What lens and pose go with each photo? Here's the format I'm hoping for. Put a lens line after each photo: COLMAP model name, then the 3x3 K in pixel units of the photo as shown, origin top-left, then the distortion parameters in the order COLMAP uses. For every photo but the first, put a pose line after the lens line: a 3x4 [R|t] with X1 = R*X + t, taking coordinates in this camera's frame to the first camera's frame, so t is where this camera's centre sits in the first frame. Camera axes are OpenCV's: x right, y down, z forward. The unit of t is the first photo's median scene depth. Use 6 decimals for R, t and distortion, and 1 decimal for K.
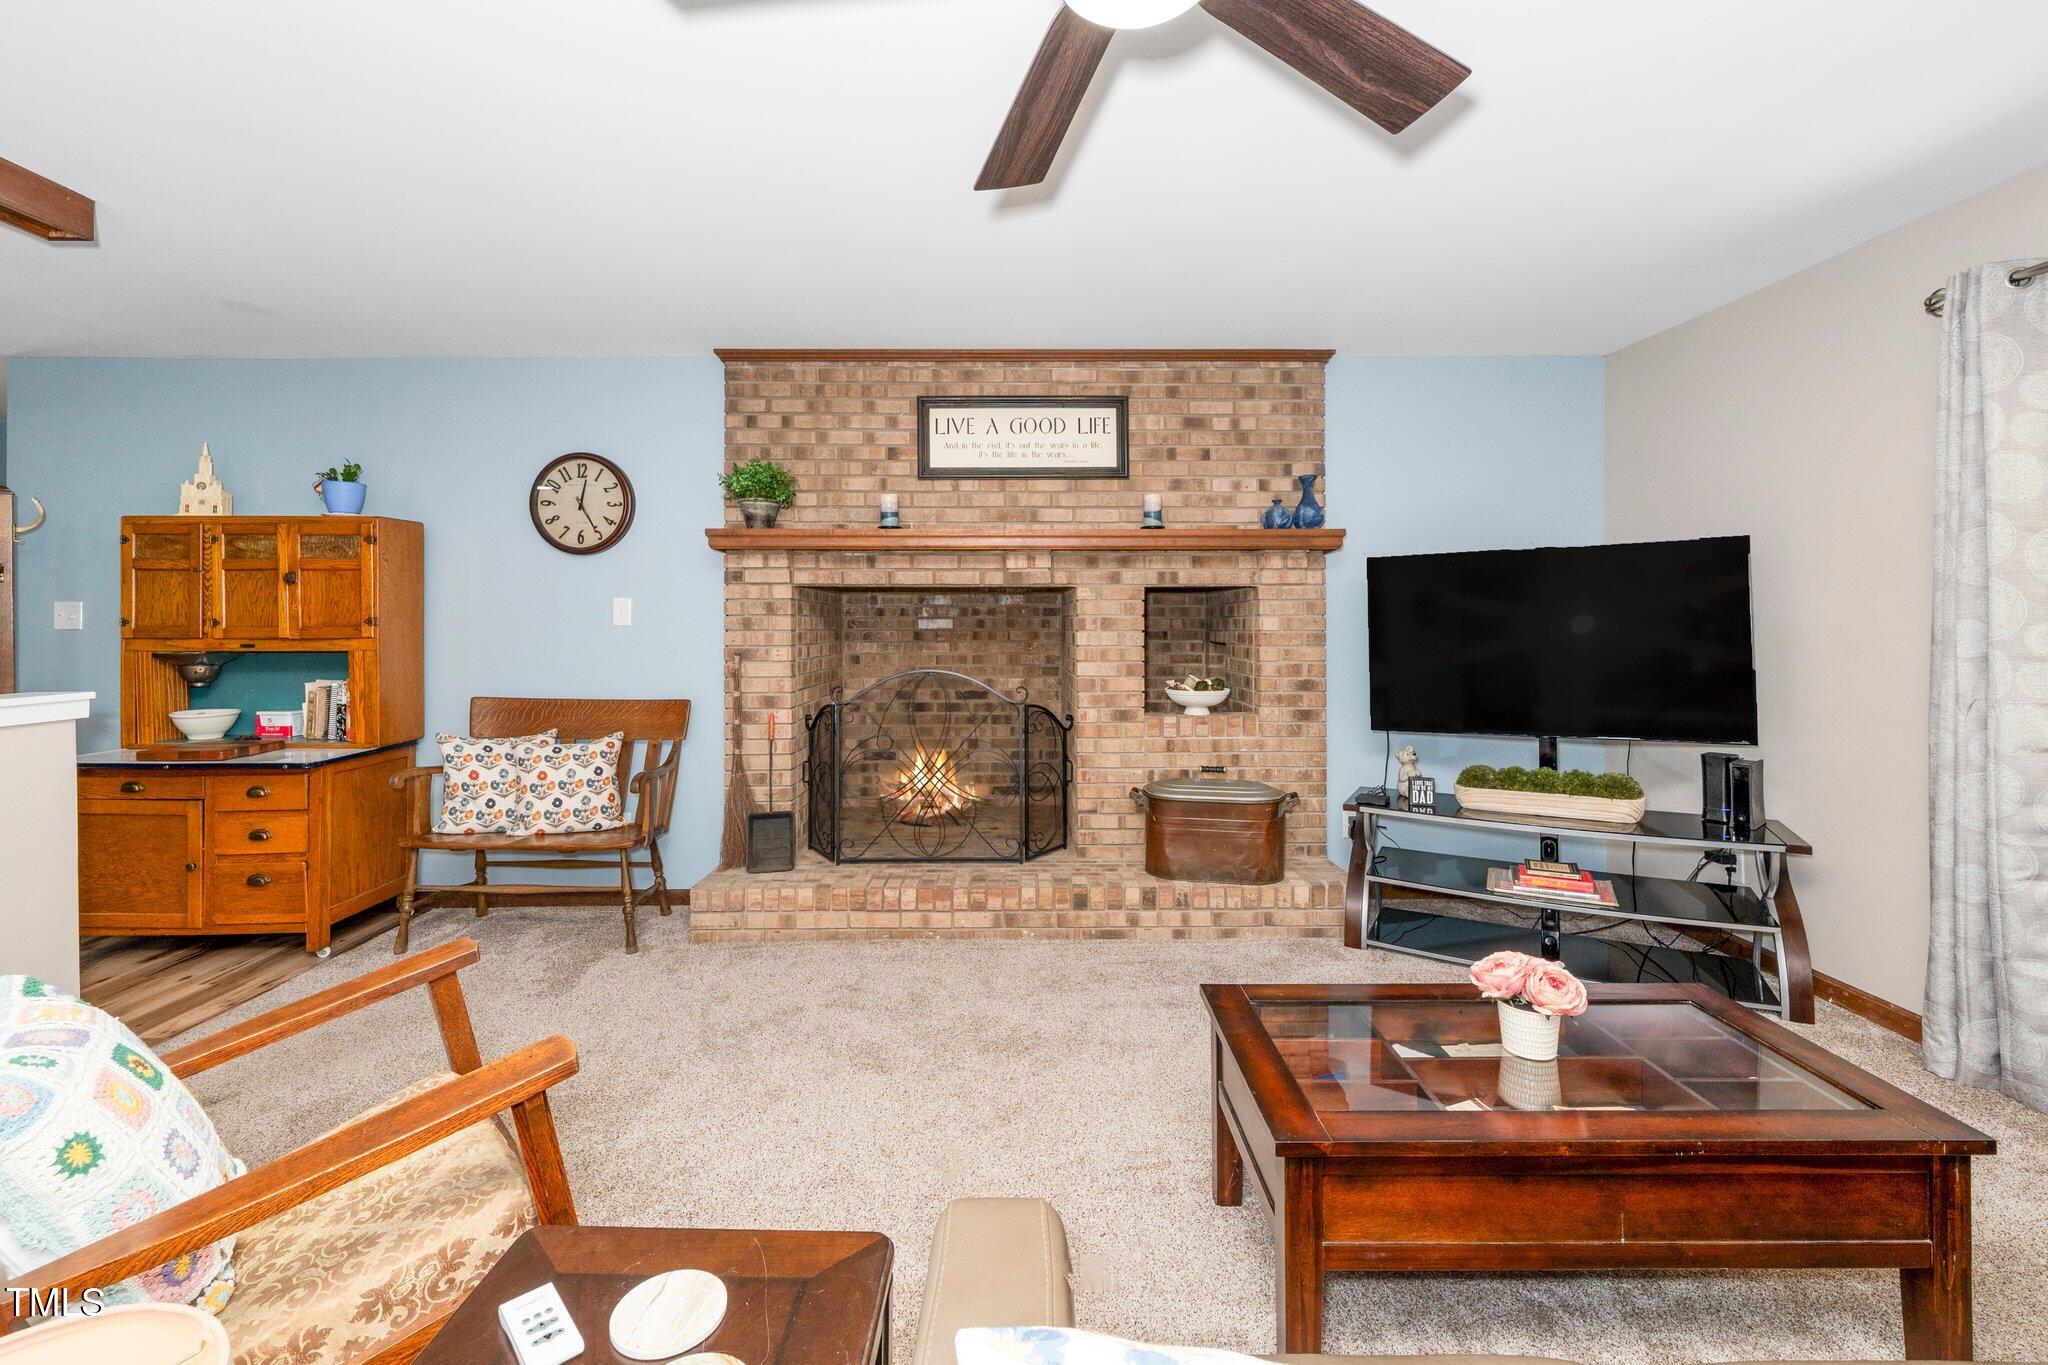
lens RADIAL K [[899.3, 0, 1027.5], [0, 899.3, 613.2], [0, 0, 1]] dist [-0.000390, -0.000031]
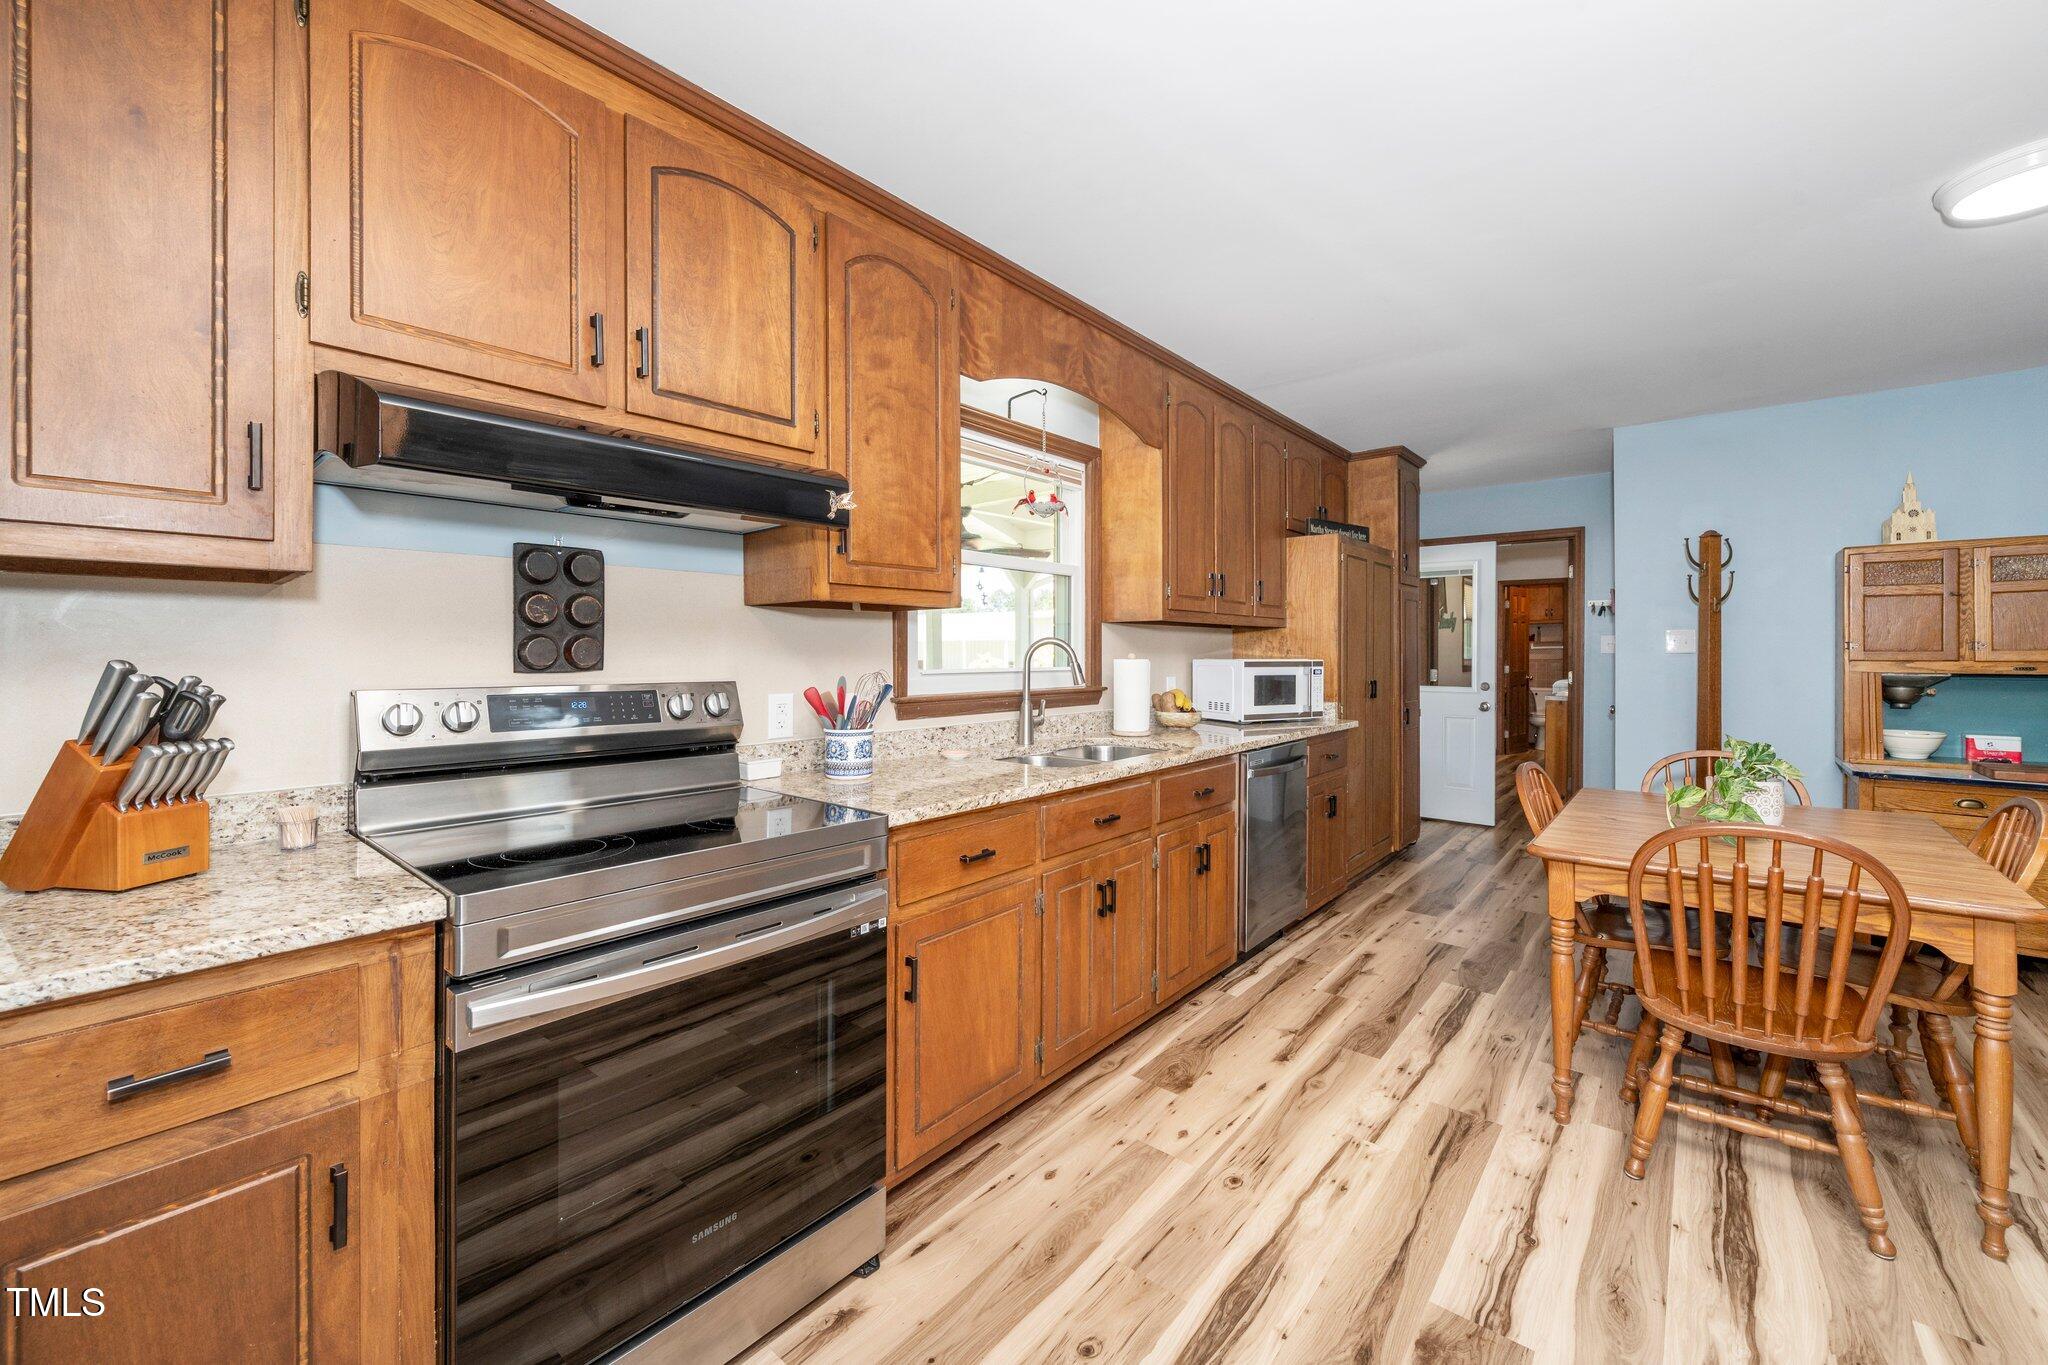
lens RADIAL K [[793.1, 0, 1024.6], [0, 793.1, 651.0], [0, 0, 1]] dist [0.000507, -0.000026]
pose [[0.760016, -0.002076, -0.649901, -1.115961], [0.005761, 0.999977, 0.003543, 0.007795], [0.649879, -0.006437, 0.760011, -0.360017]]
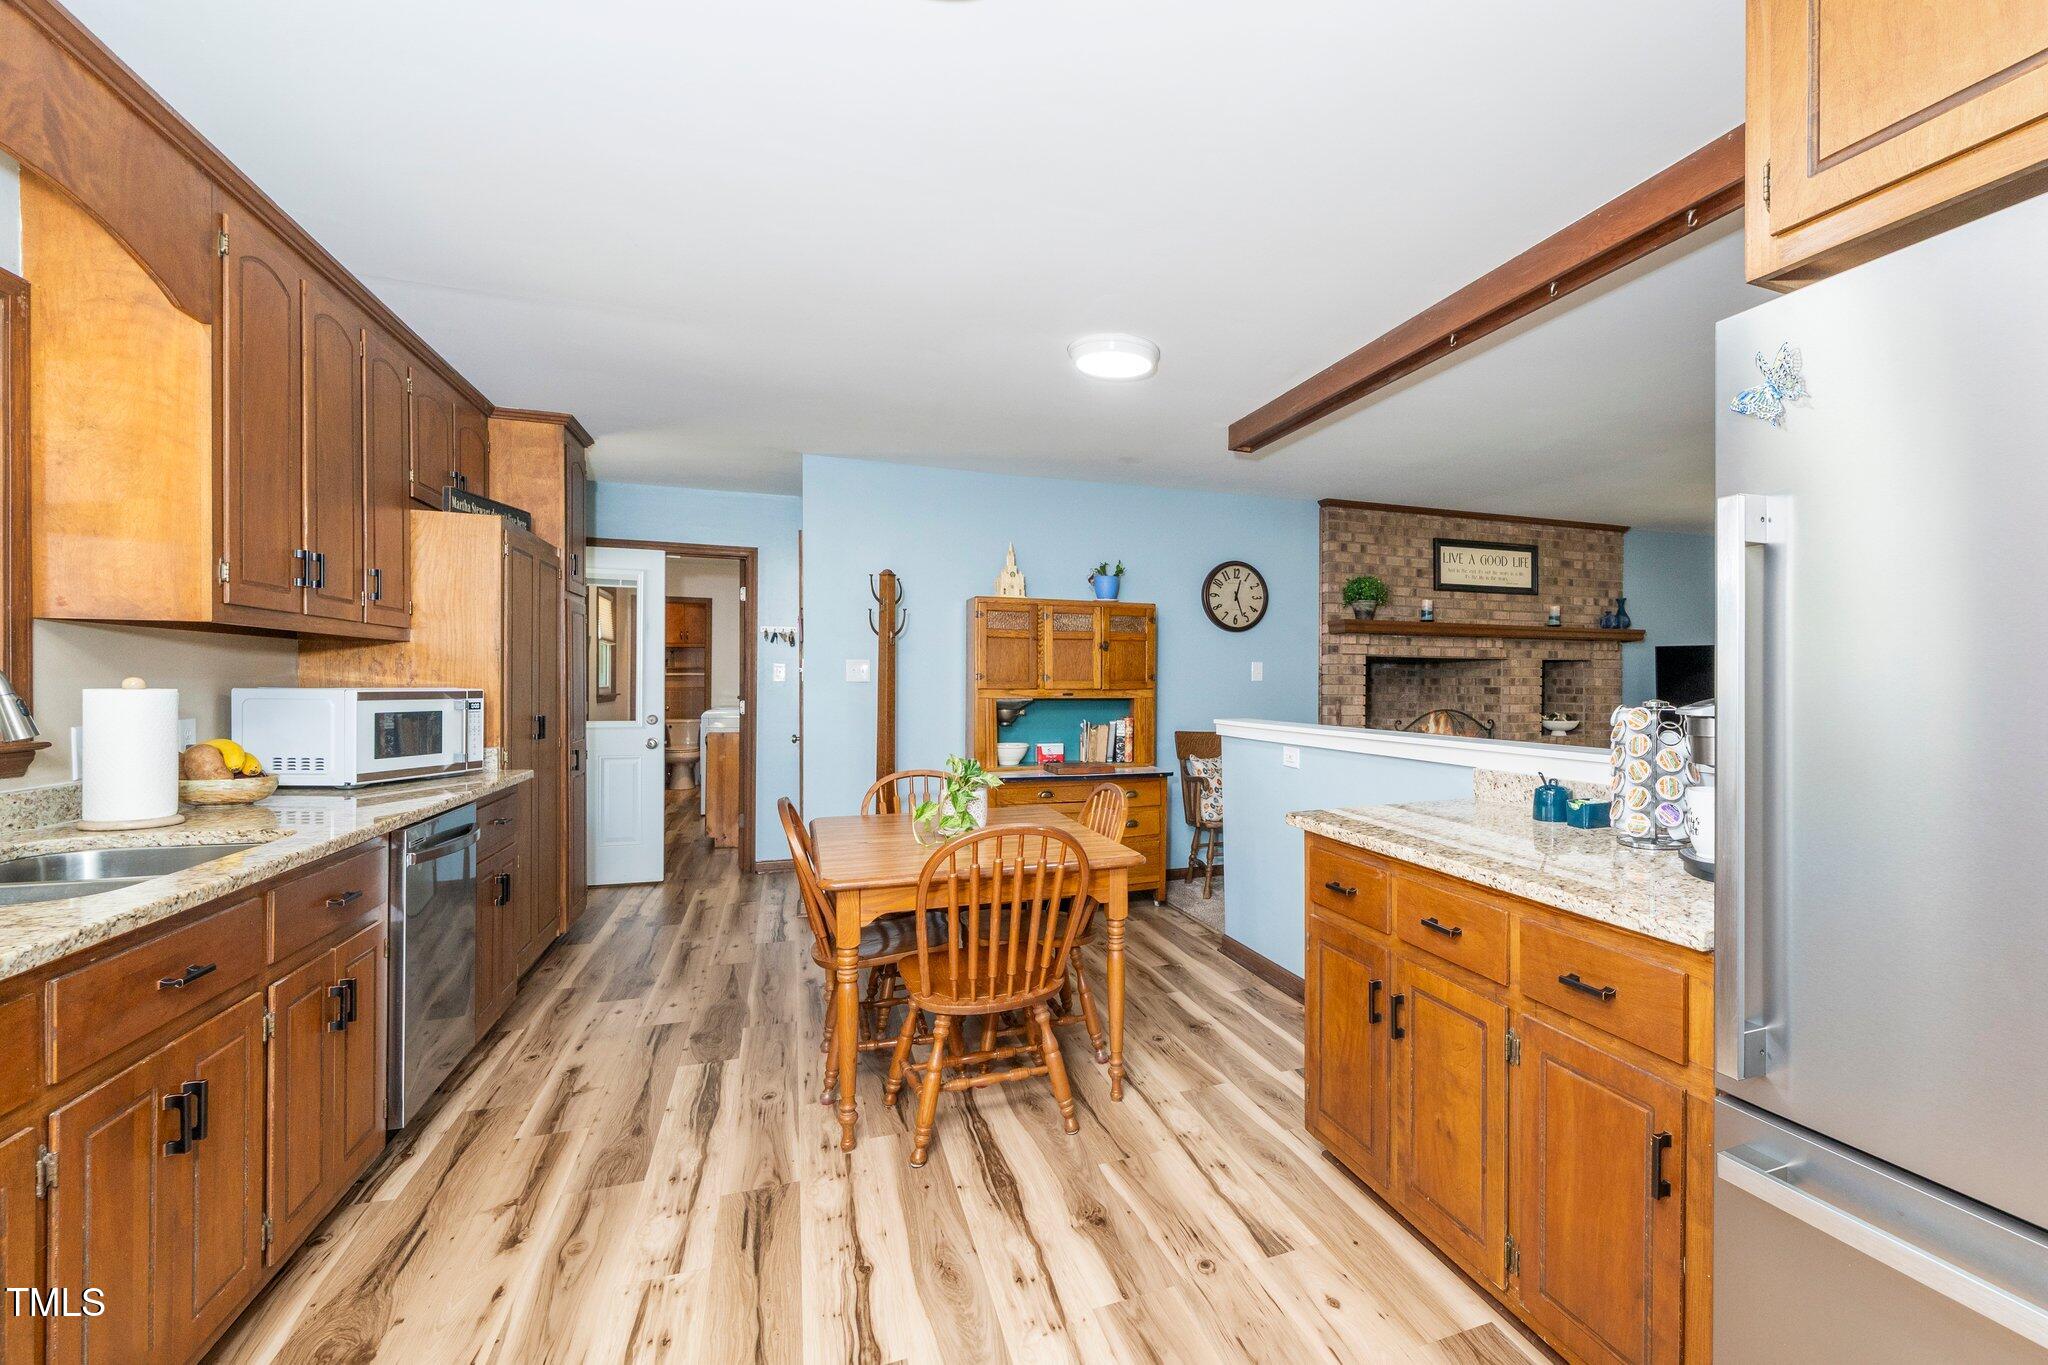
lens RADIAL K [[1079.7, 0, 1024.0], [0, 1079.7, 682.5], [0, 0, 1]] dist [-0.001031, -0.000816]
pose [[0.923094, 0.005196, 0.384539, -1.536814], [-0.009977, 0.999896, 0.010438, 0.001691], [-0.384445, -0.013472, 0.923050, -0.489411]]
